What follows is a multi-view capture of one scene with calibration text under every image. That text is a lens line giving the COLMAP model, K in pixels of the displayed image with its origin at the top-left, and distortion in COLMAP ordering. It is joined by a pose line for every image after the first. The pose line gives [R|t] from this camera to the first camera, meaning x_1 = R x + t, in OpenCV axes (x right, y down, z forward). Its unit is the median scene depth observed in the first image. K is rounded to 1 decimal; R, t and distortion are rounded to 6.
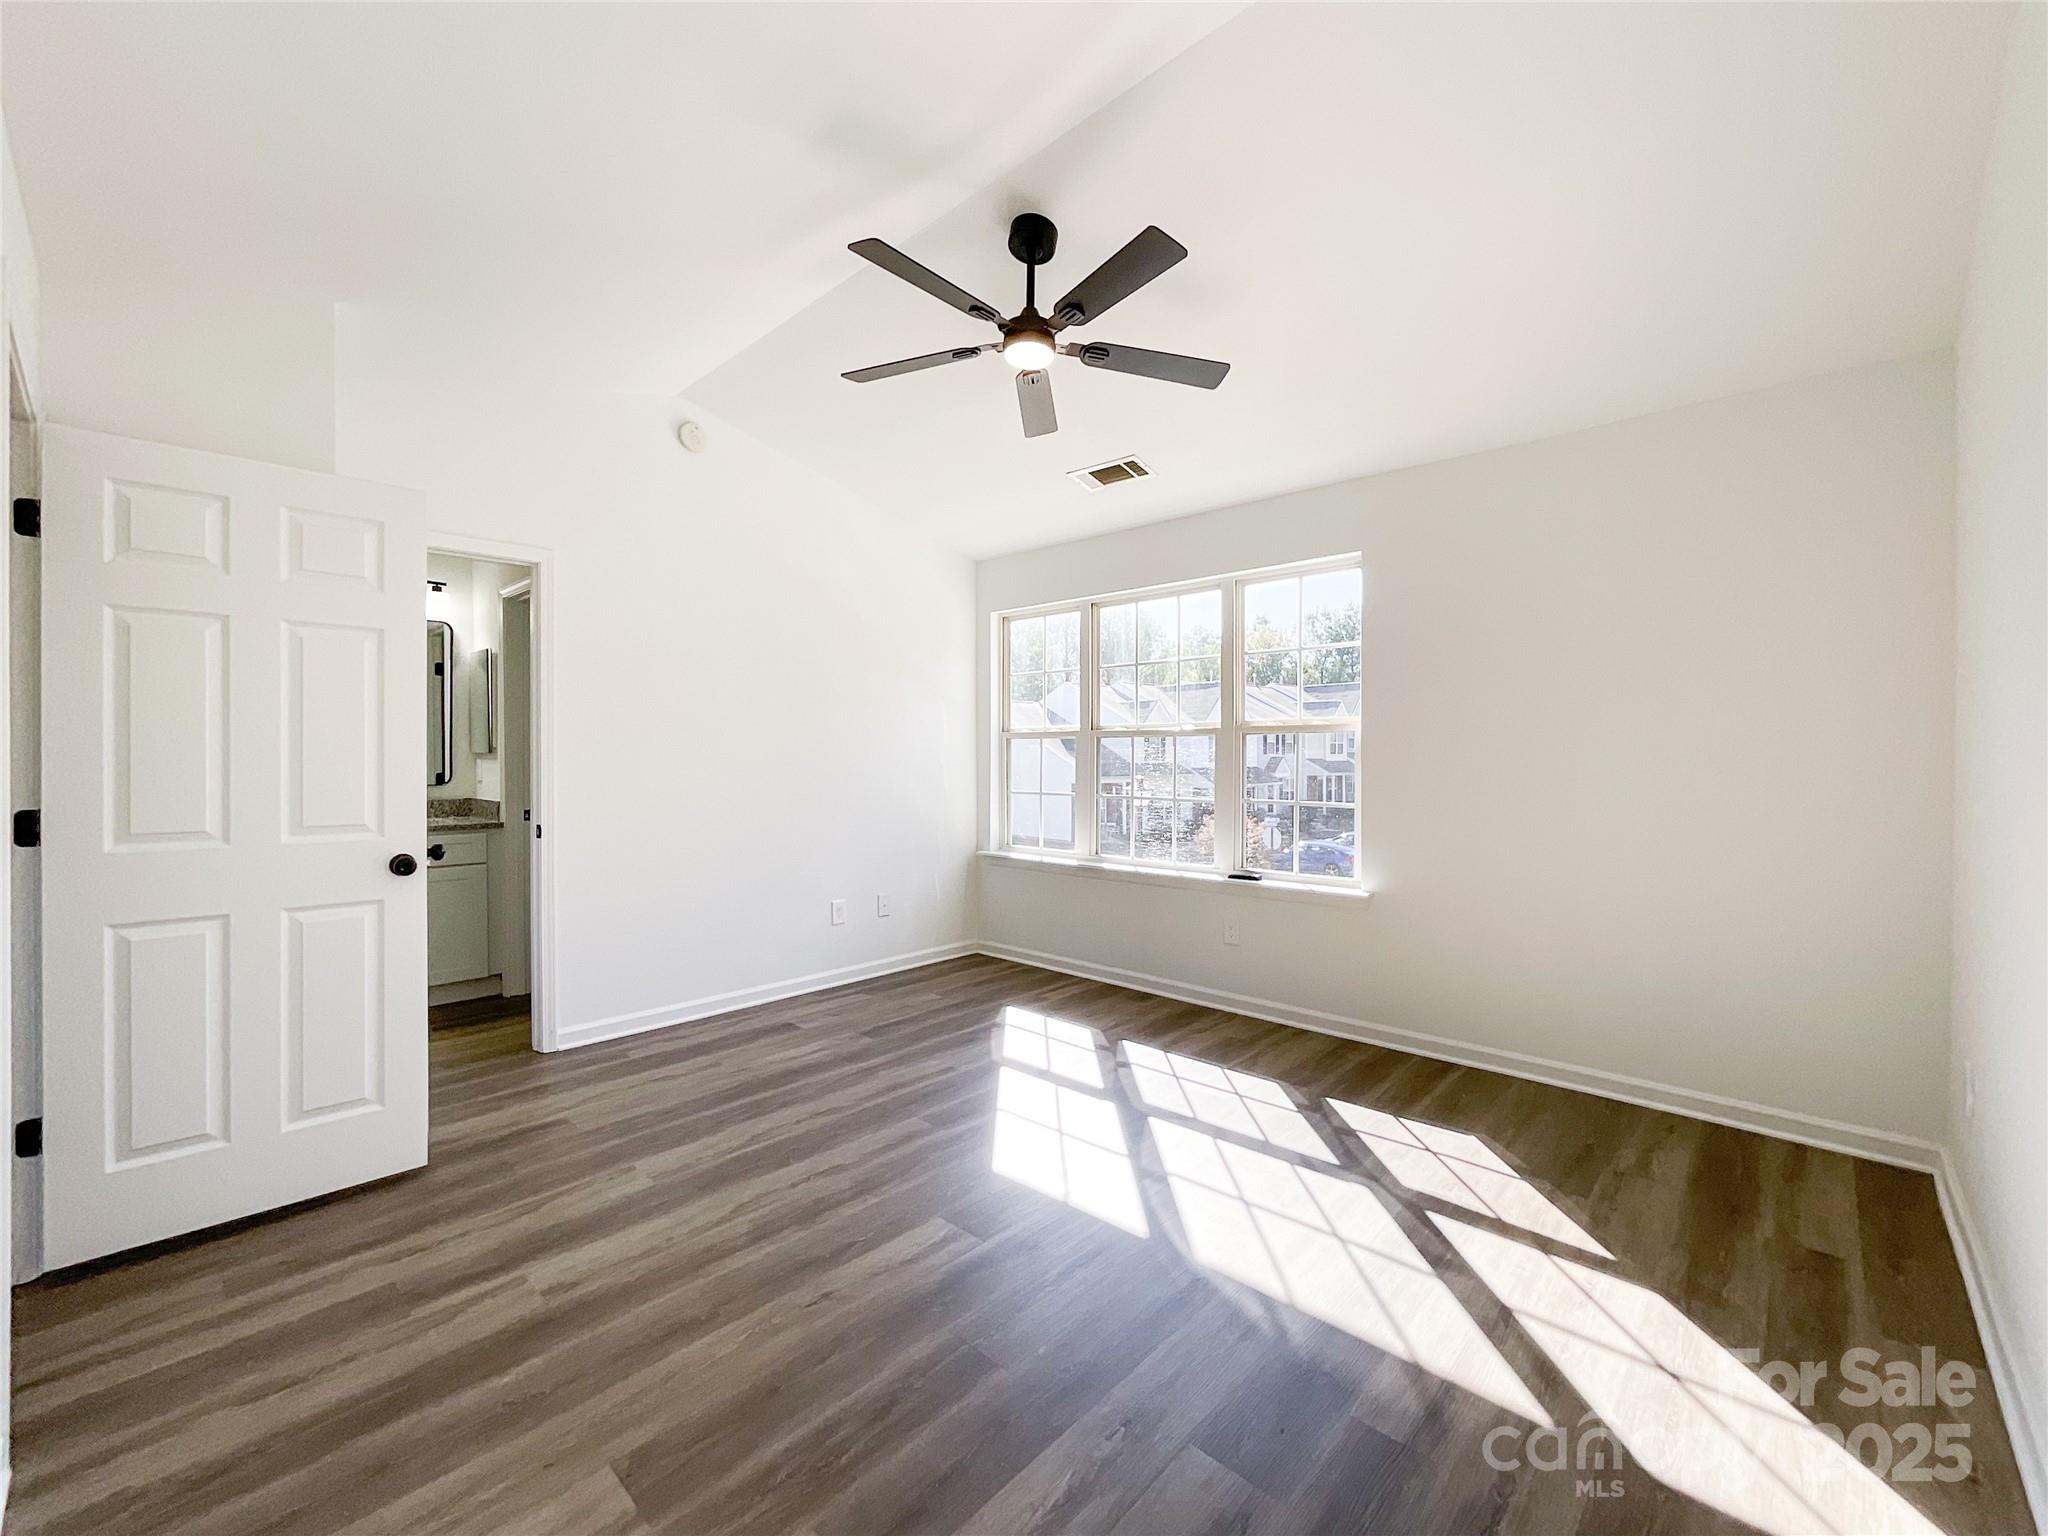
lens RADIAL K [[850.7, 0, 1024.0], [0, 850.7, 768.0], [0, 0, 1]] dist [-0.027607, 0.012549]
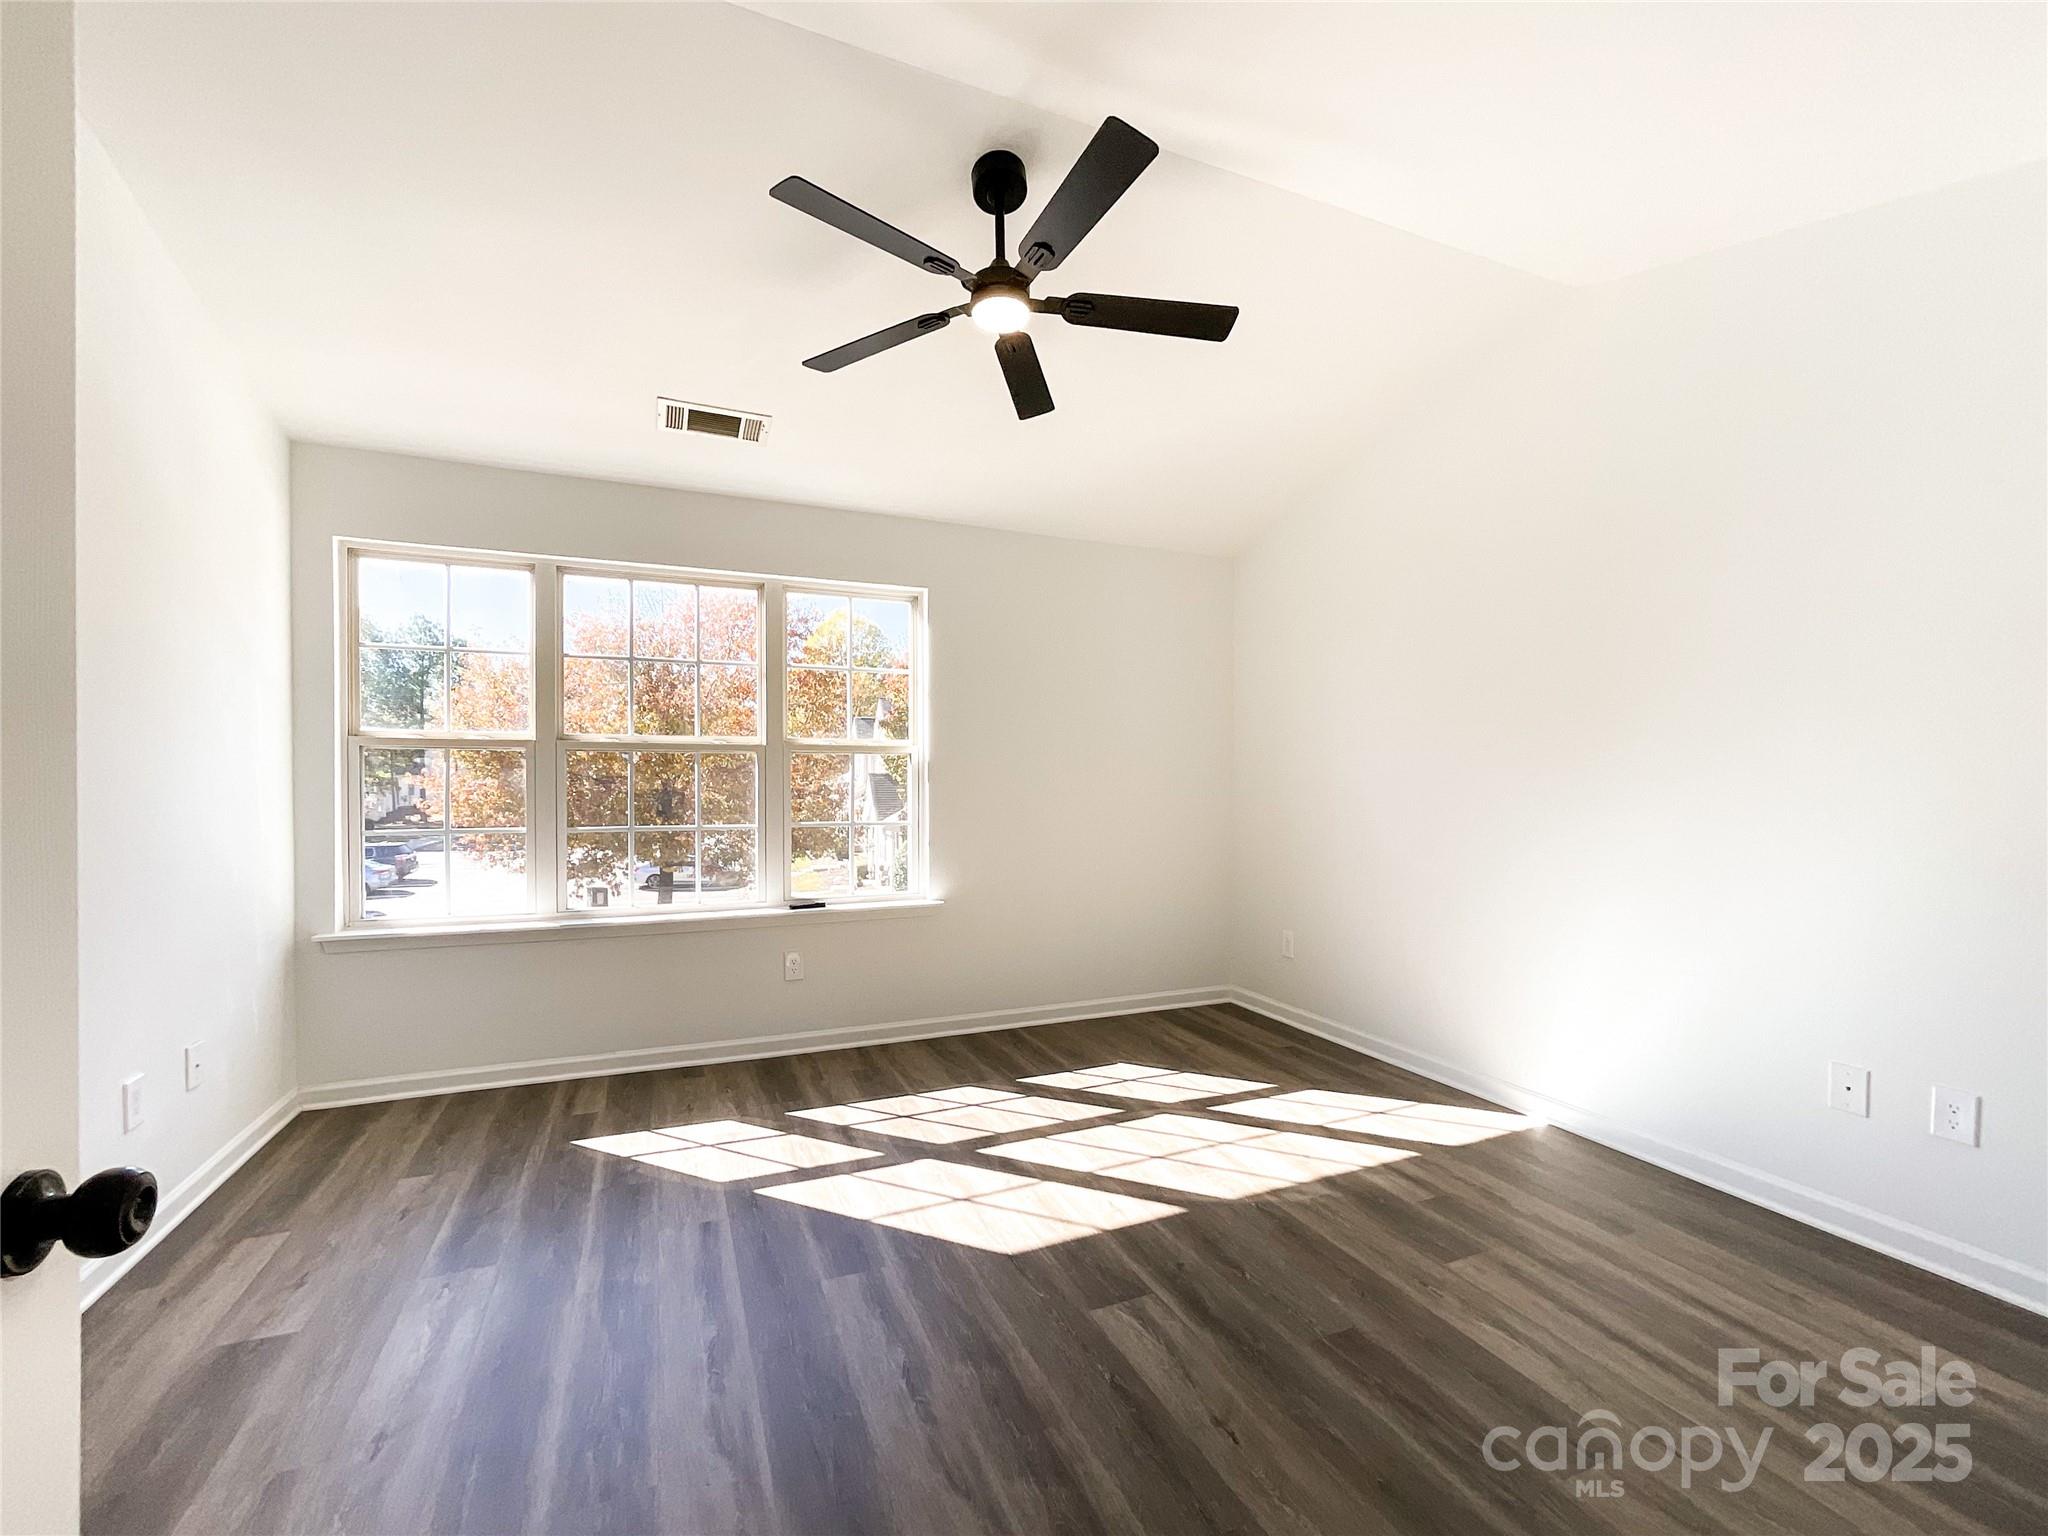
lens RADIAL K [[859.6, 0, 1020.9], [0, 859.6, 790.8], [0, 0, 1]] dist [-0.016851, 0.000216]
pose [[0.391636, -0.005407, 0.920104, -0.671739], [0.012662, 0.999920, 0.000486, 0.005878], [-0.920033, 0.011460, 0.391673, 0.533180]]
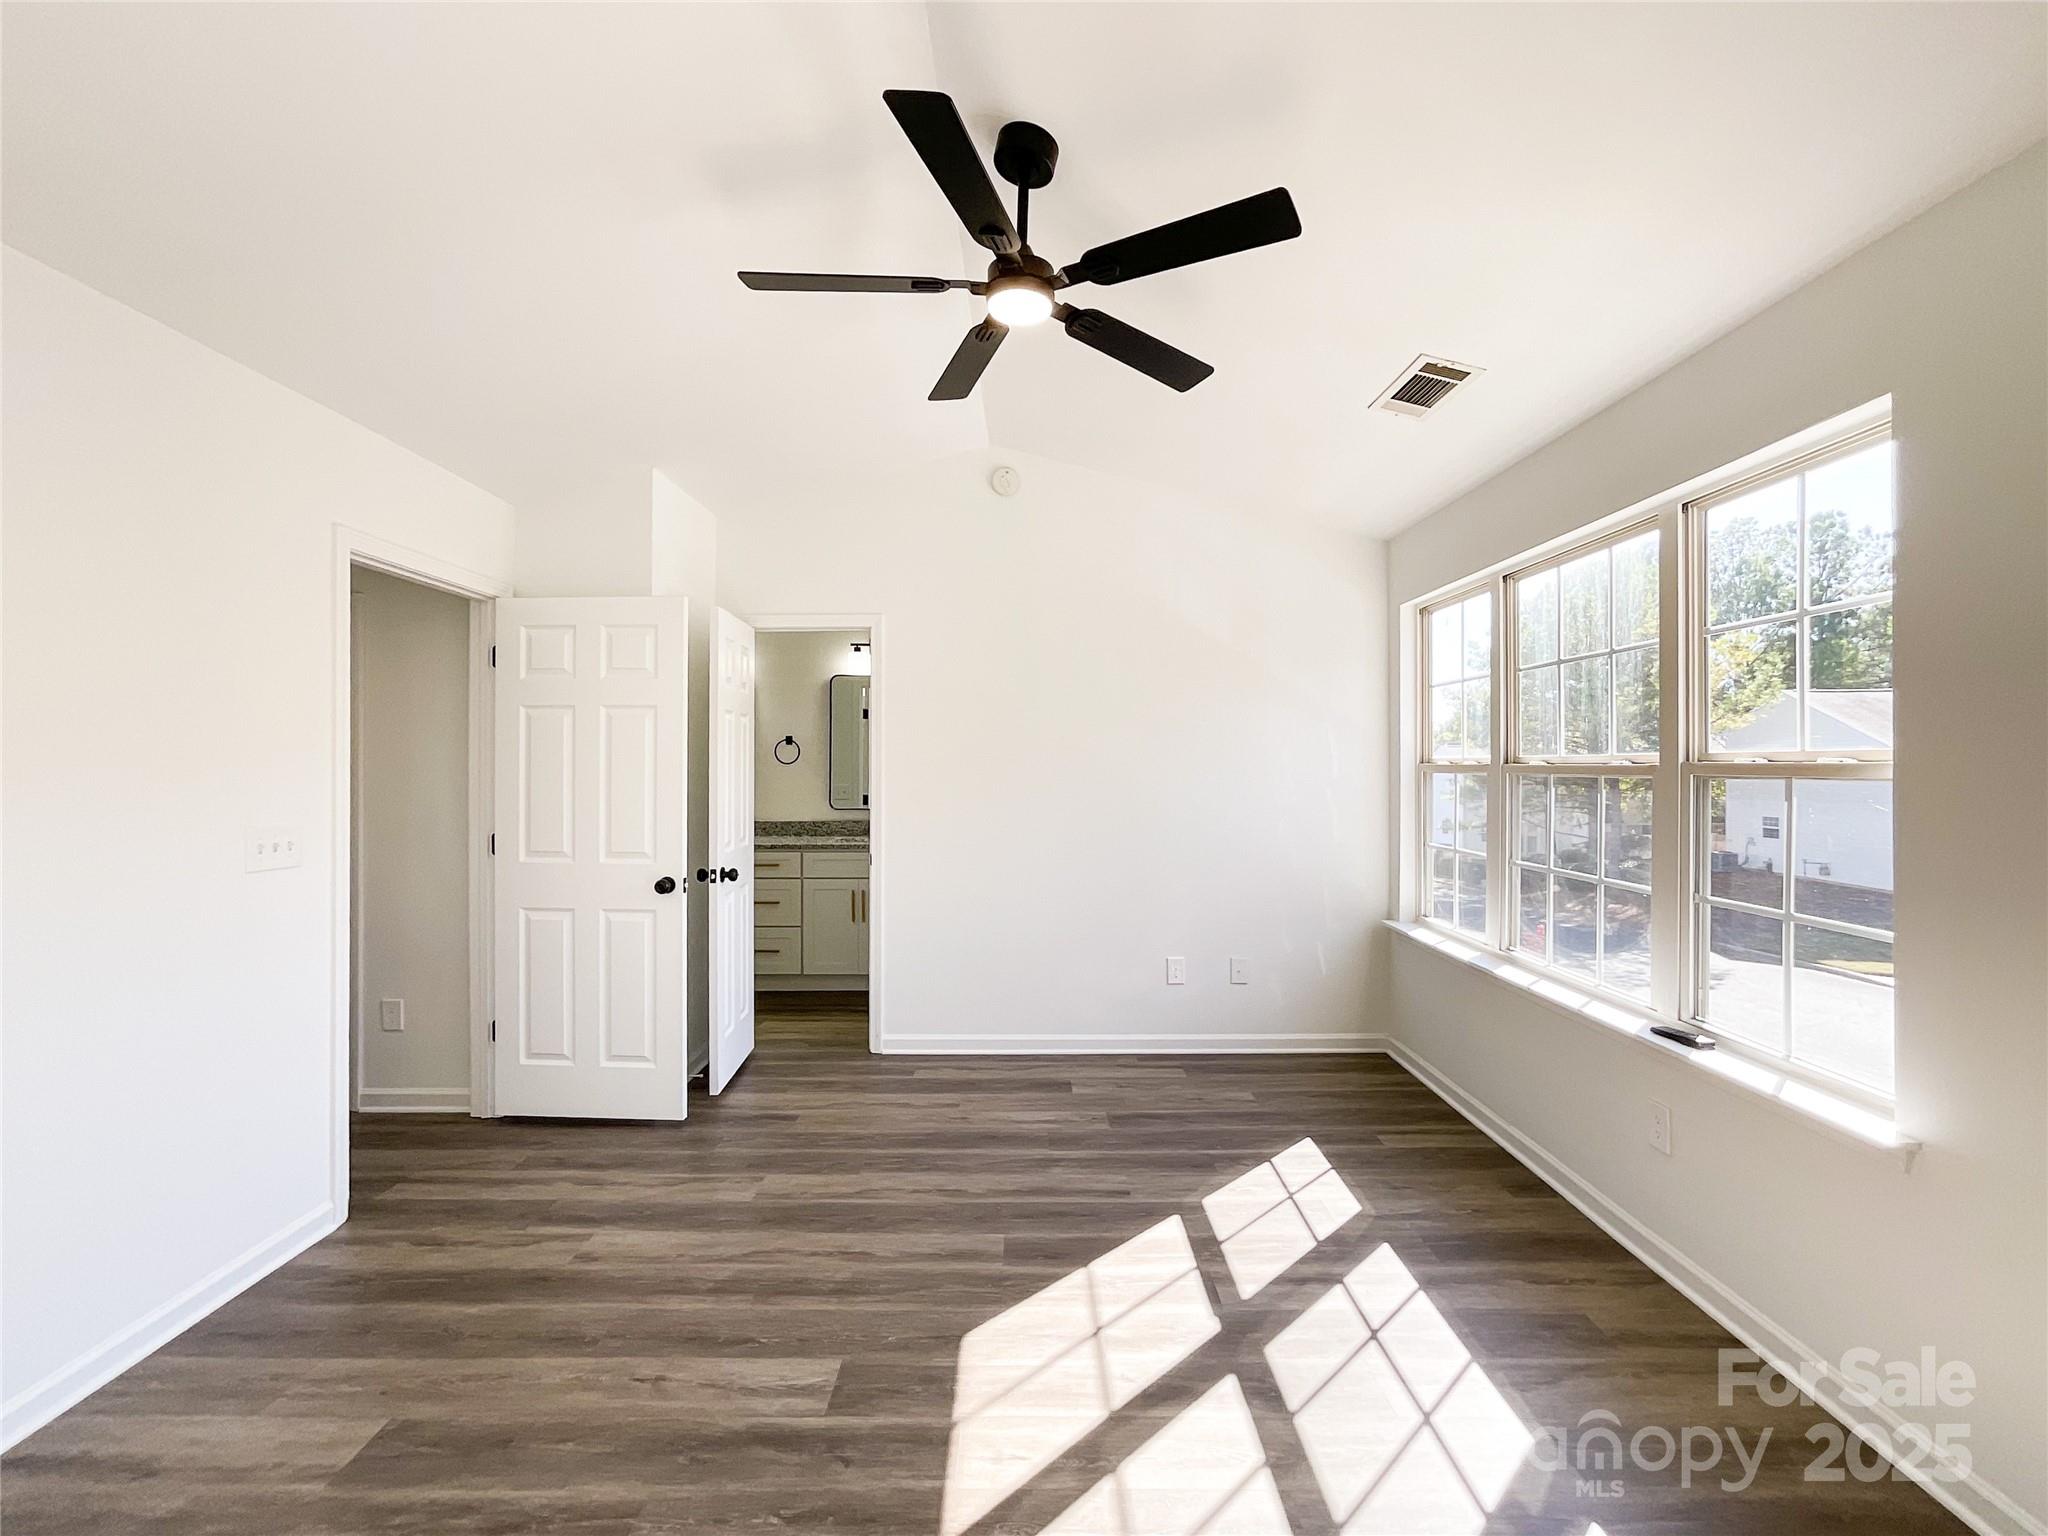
lens RADIAL K [[850.7, 0, 1024.0], [0, 850.7, 768.0], [0, 0, 1]] dist [-0.027607, 0.012549]
pose [[0.680191, -0.002115, -0.733032, 0.480706], [-0.010956, 0.999855, -0.013051, -0.044570], [0.732953, 0.016908, 0.680069, 0.402460]]
